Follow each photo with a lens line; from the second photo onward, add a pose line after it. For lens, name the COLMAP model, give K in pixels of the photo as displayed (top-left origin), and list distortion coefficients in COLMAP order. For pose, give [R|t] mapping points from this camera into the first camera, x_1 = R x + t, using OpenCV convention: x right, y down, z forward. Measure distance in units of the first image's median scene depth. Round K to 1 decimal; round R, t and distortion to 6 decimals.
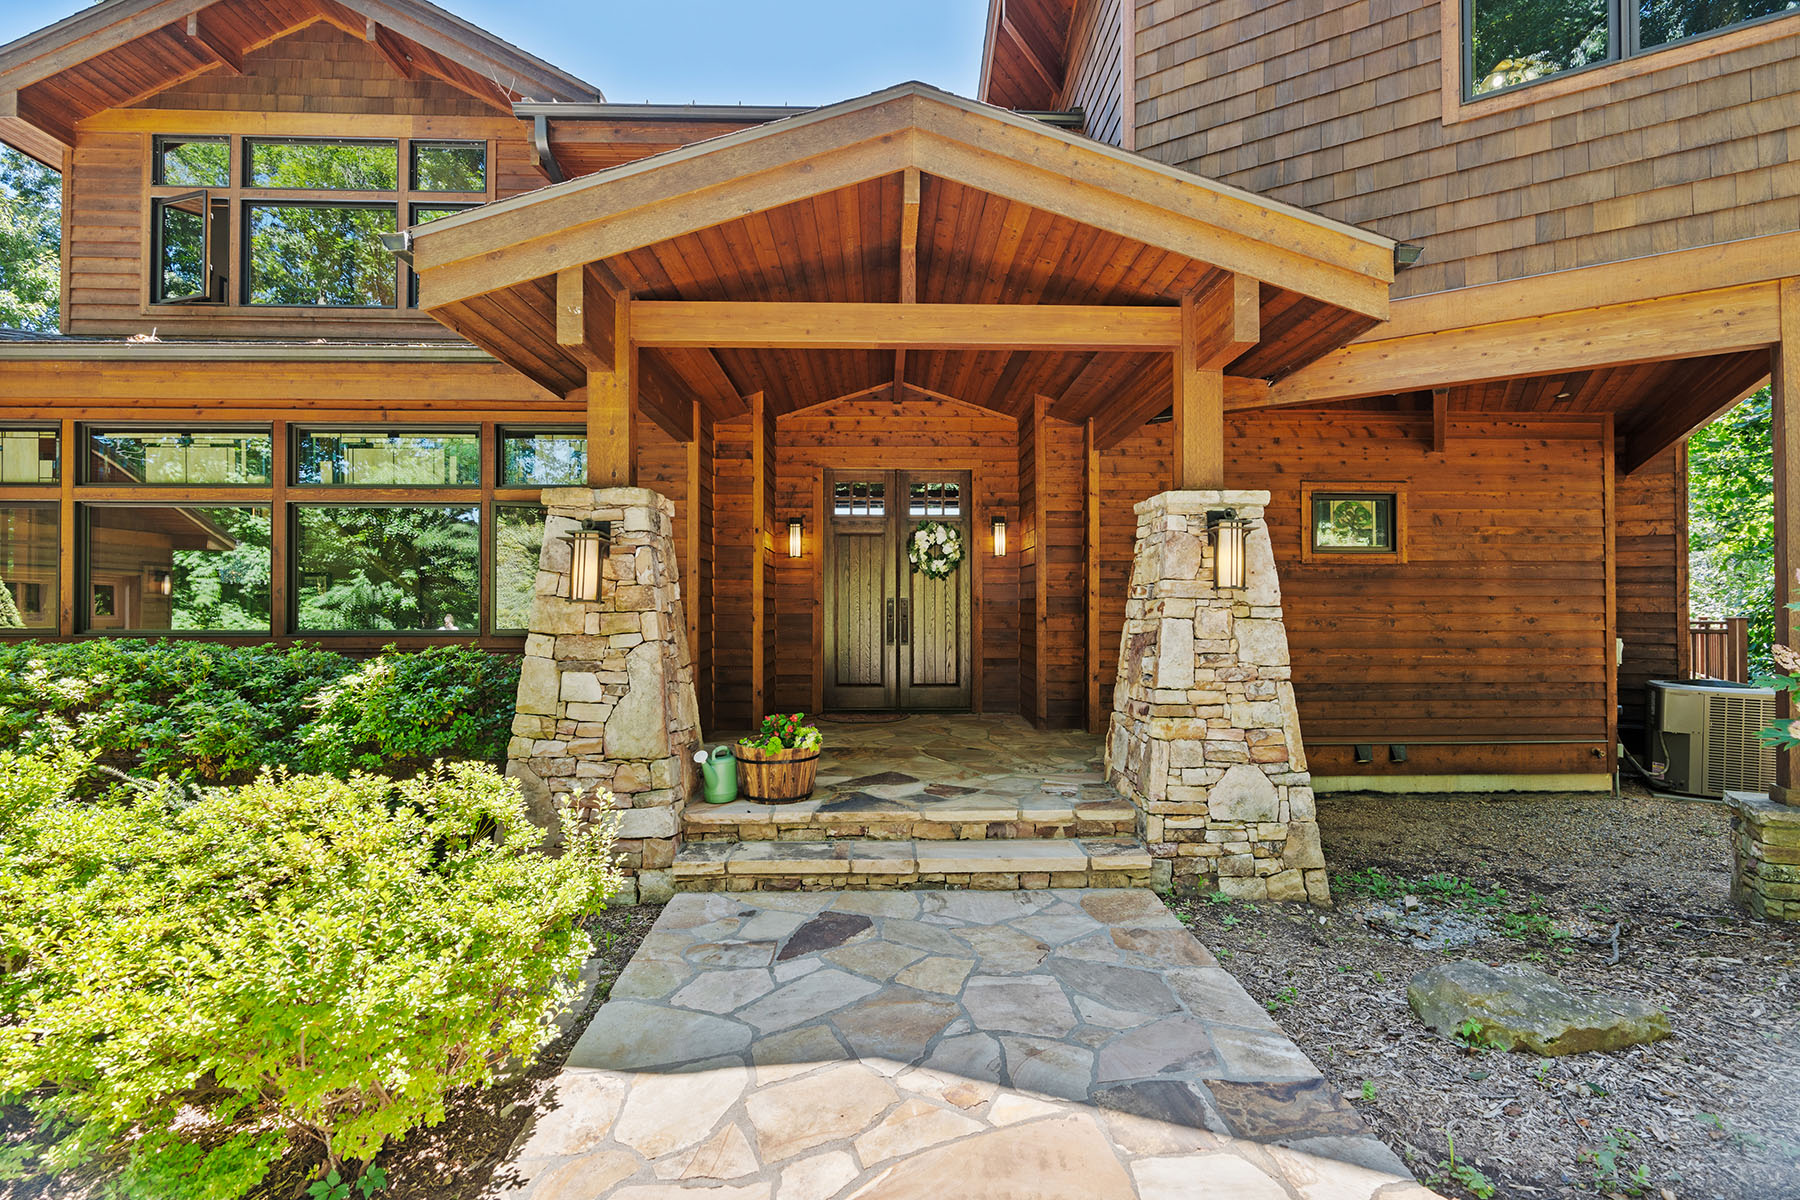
lens RADIAL K [[815.3, 0, 902.2], [0, 815.3, 580.9], [0, 0, 1]] dist [-0.006924, 0.000405]
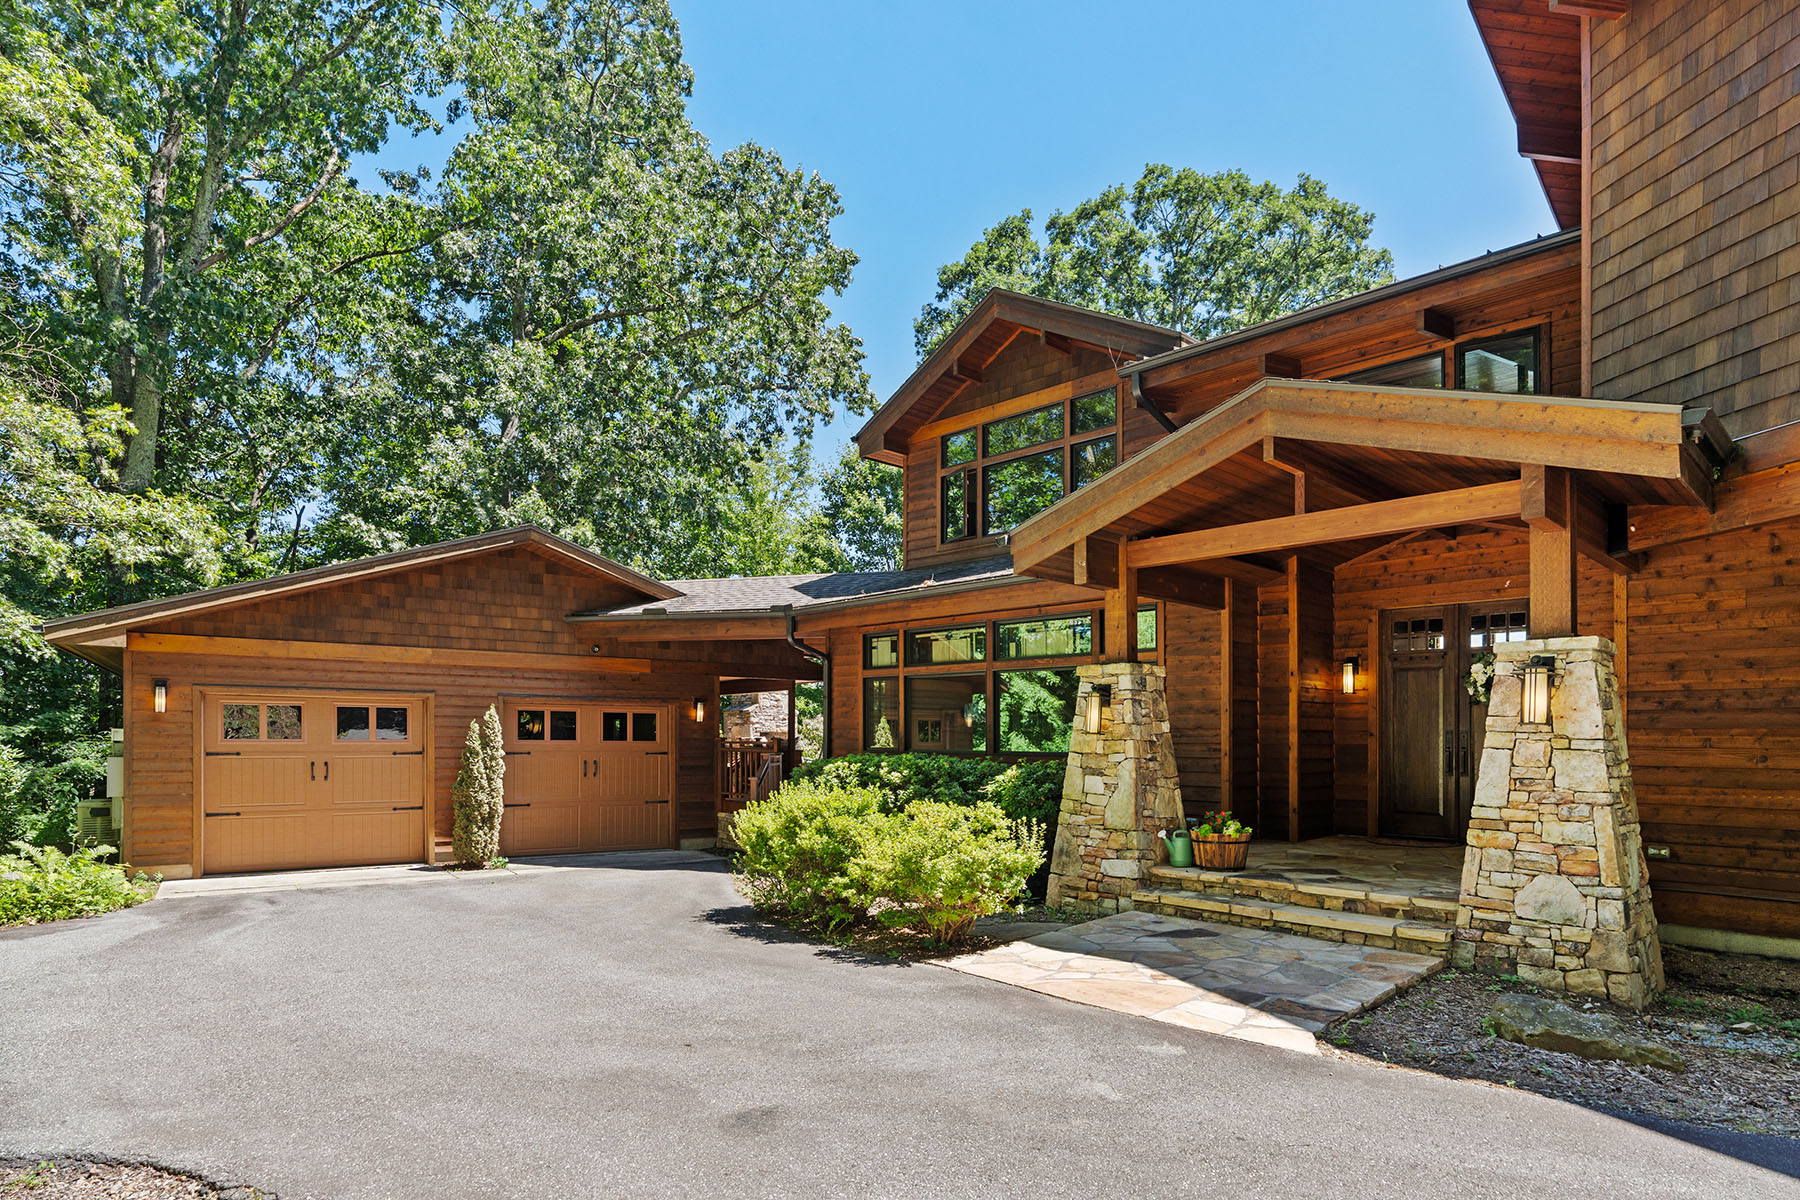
lens RADIAL K [[1002.2, 0, 900.0], [0, 1002.2, 600.0], [0, 0, 1]] dist [0.000999, 0.000760]
pose [[0.664086, -0.096540, -0.741397, 0.875812], [0.017981, 0.993404, -0.113249, -0.020937], [0.747440, 0.061876, 0.661442, -0.667072]]
